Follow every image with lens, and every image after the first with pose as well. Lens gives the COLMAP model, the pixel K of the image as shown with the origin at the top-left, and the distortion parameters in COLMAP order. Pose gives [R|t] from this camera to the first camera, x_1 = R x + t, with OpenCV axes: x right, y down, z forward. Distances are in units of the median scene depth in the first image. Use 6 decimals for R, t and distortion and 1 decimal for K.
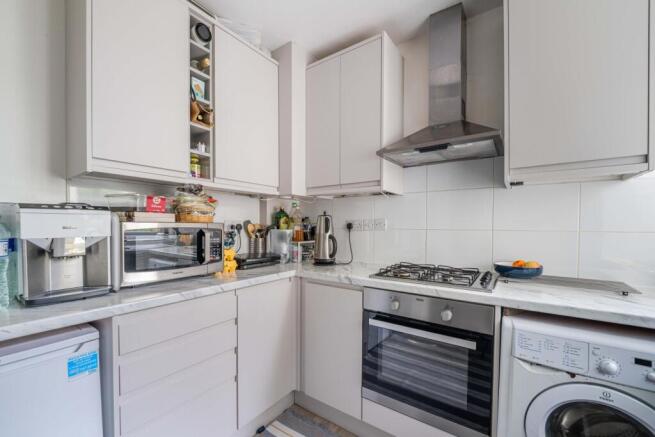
lens RADIAL K [[271.3, 0, 330.0], [0, 271.3, 217.7], [0, 0, 1]] dist [-0.012109, -0.000346]
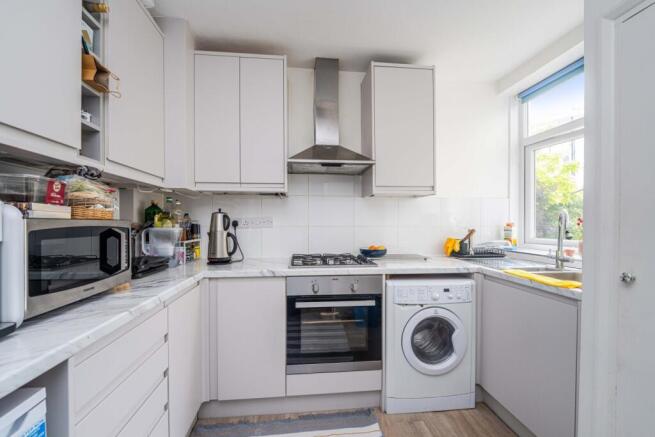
lens RADIAL K [[267.1, 0, 326.2], [0, 267.1, 212.3], [0, 0, 1]] dist [-0.000775, -0.000060]
pose [[0.752271, 0.023119, 0.658448, -0.492845], [-0.015453, 0.999728, -0.017447, 0.000933], [-0.658673, 0.002950, 0.752424, 0.042502]]
